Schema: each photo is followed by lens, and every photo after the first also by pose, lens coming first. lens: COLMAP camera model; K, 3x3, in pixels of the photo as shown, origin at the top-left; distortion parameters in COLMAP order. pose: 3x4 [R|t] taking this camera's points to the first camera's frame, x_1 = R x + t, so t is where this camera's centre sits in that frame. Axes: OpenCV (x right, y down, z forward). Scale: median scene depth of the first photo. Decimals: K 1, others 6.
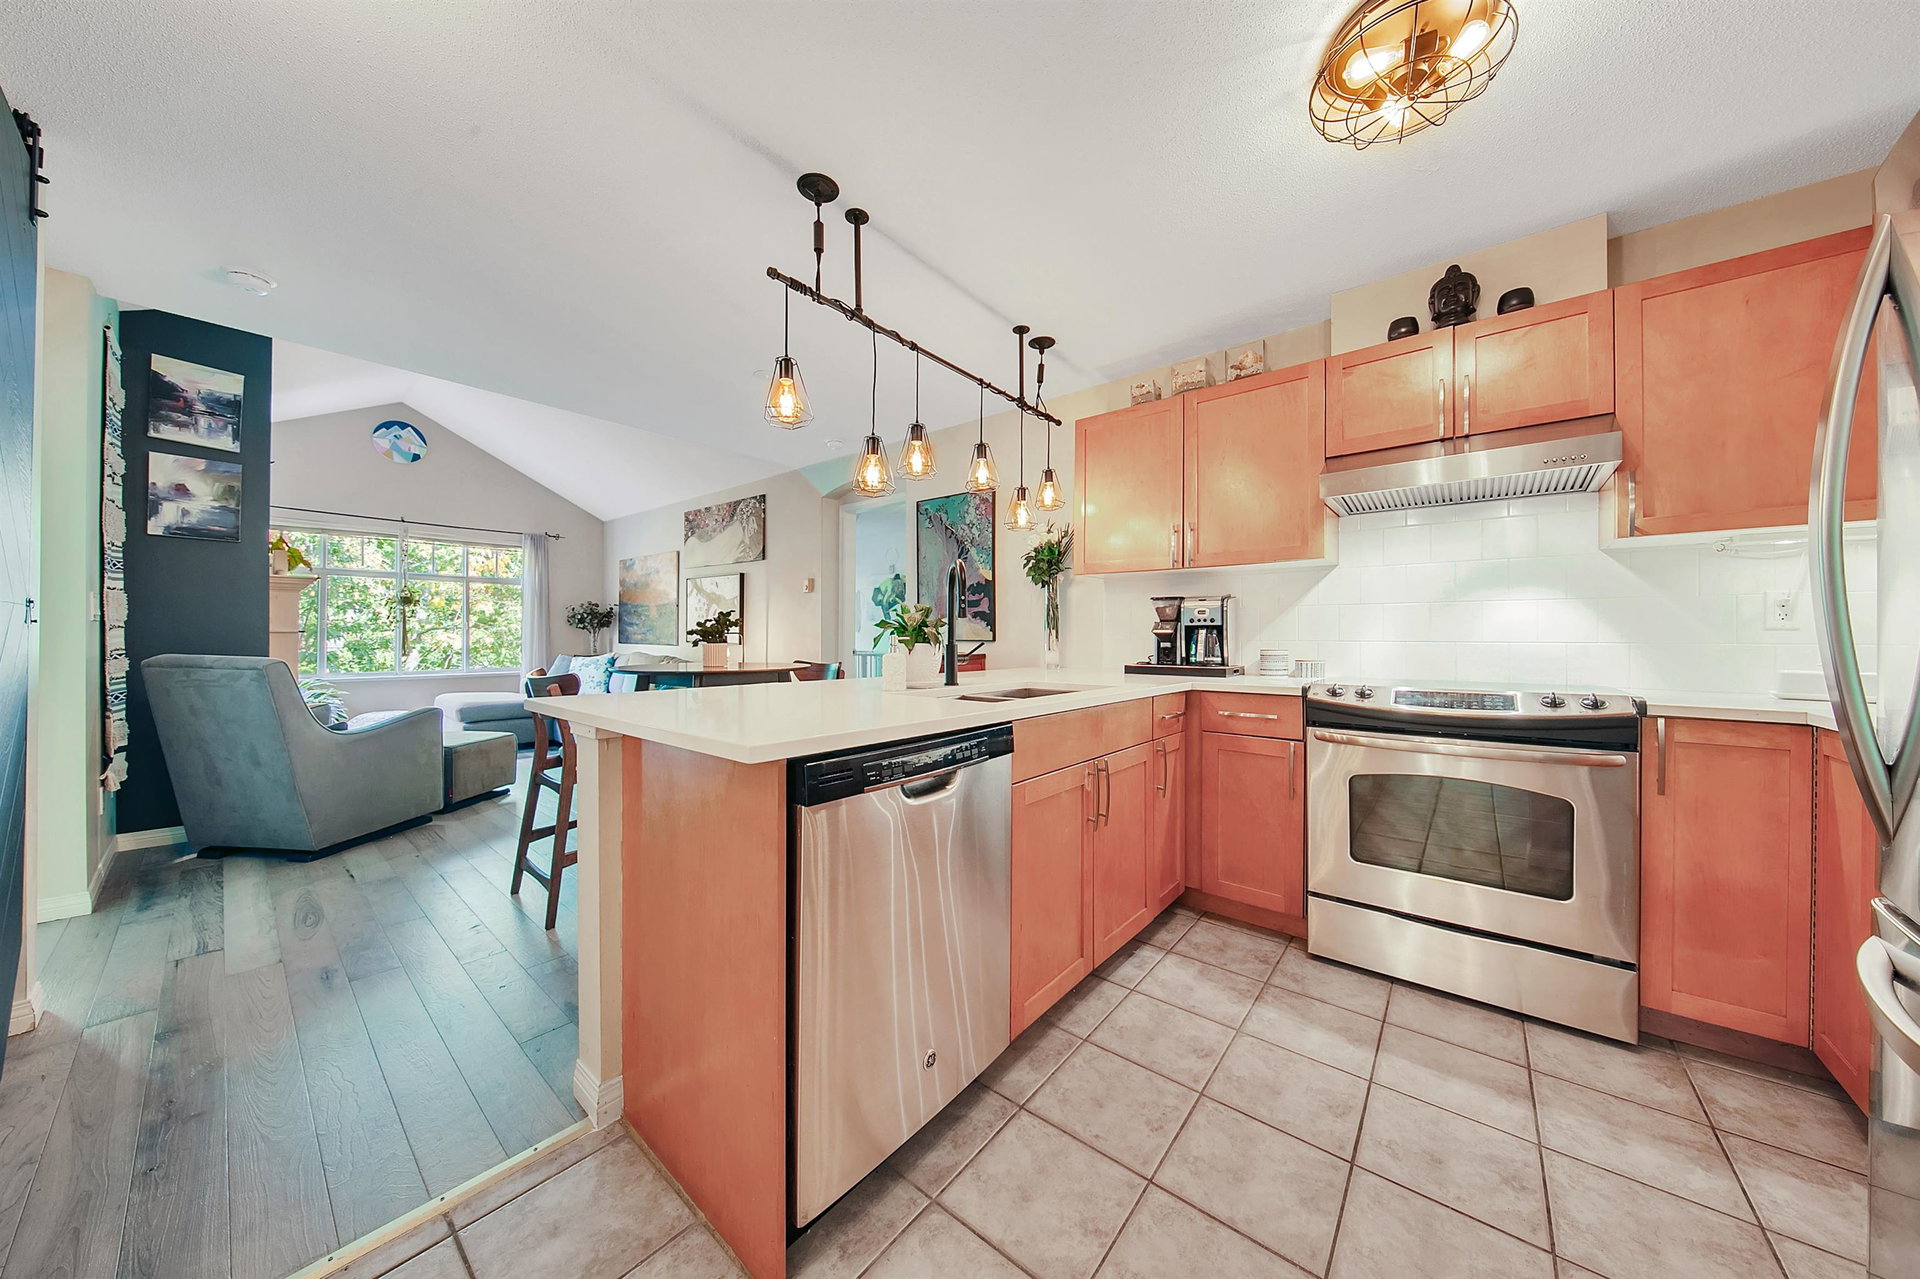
lens RADIAL K [[620.9, 0, 946.2], [0, 620.9, 636.0], [0, 0, 1]] dist [-0.001046, -0.001491]
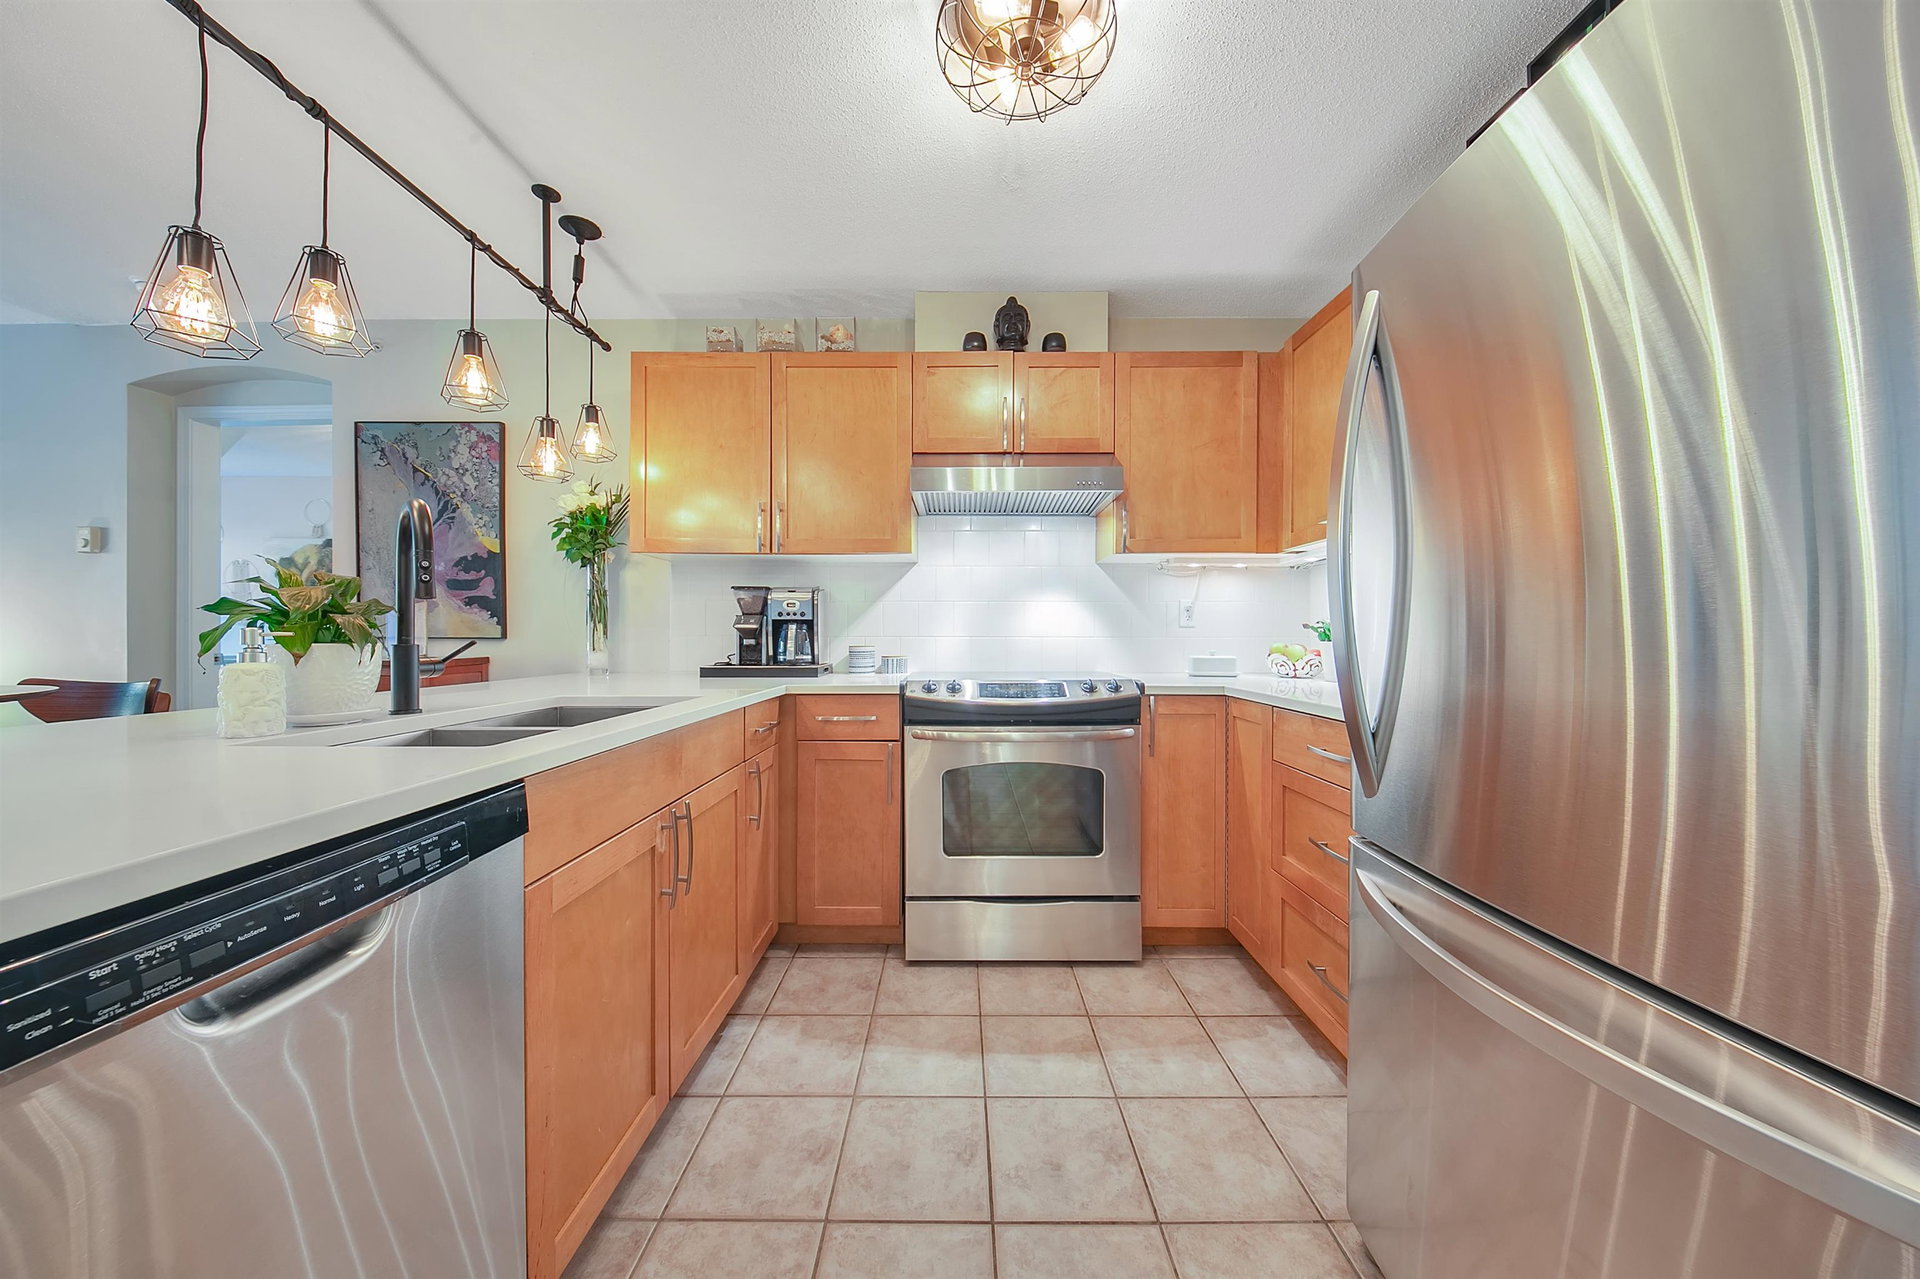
lens RADIAL K [[620.9, 0, 963.9], [0, 620.9, 638.6], [0, 0, 1]] dist [-0.001046, -0.001491]
pose [[0.761013, -0.005459, 0.648714, 0.031282], [0.000016, 0.999965, 0.008396, 0.003451], [-0.648737, -0.006379, 0.760986, 0.214015]]
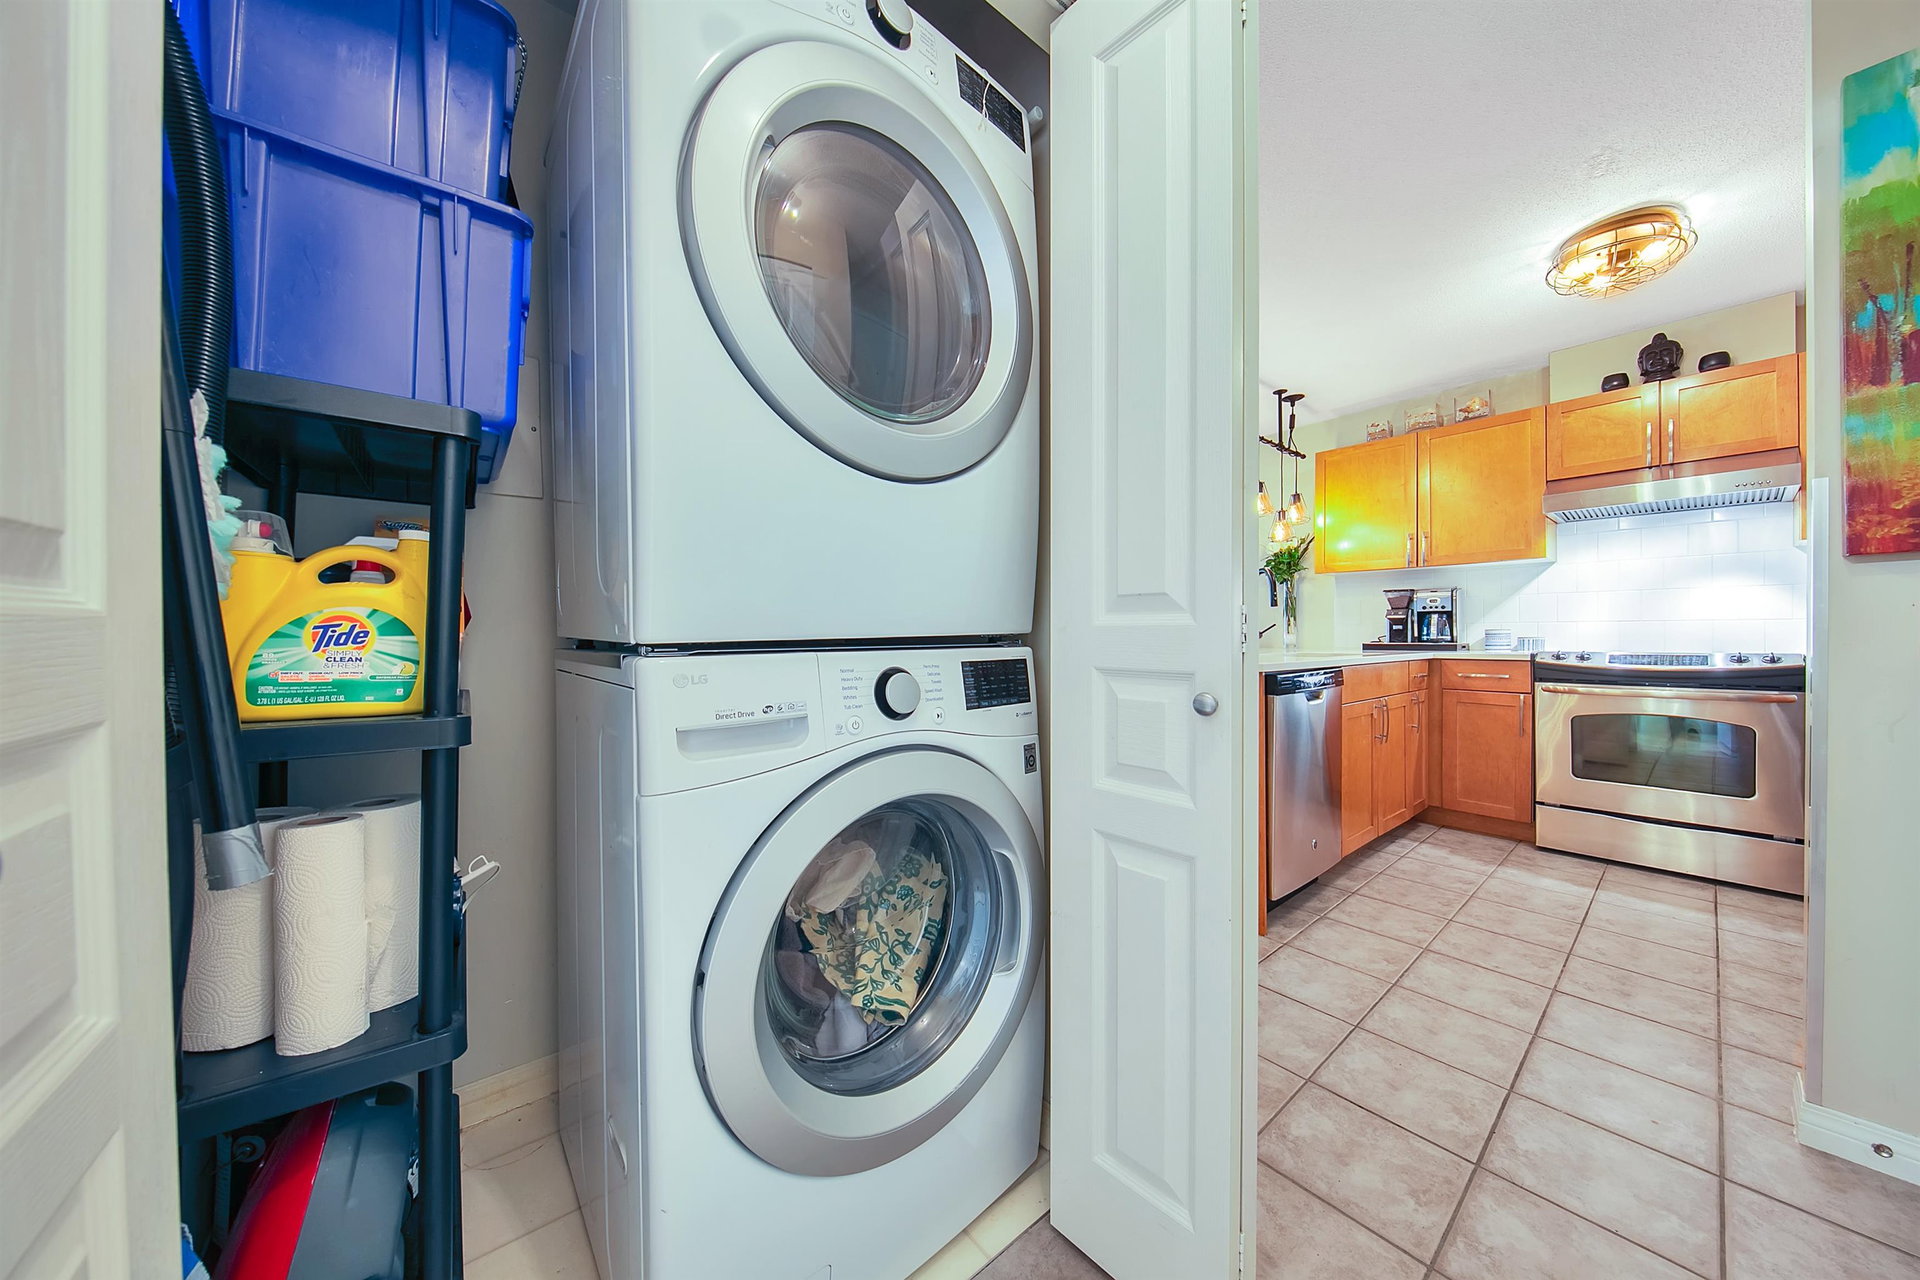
lens RADIAL K [[620.9, 0, 954.8], [0, 620.9, 636.5], [0, 0, 1]] dist [-0.001046, -0.001491]
pose [[0.983116, -0.006476, -0.182869, -0.433061], [0.007376, 0.999964, 0.004244, 0.029544], [0.182835, -0.005521, 0.983128, -0.587907]]
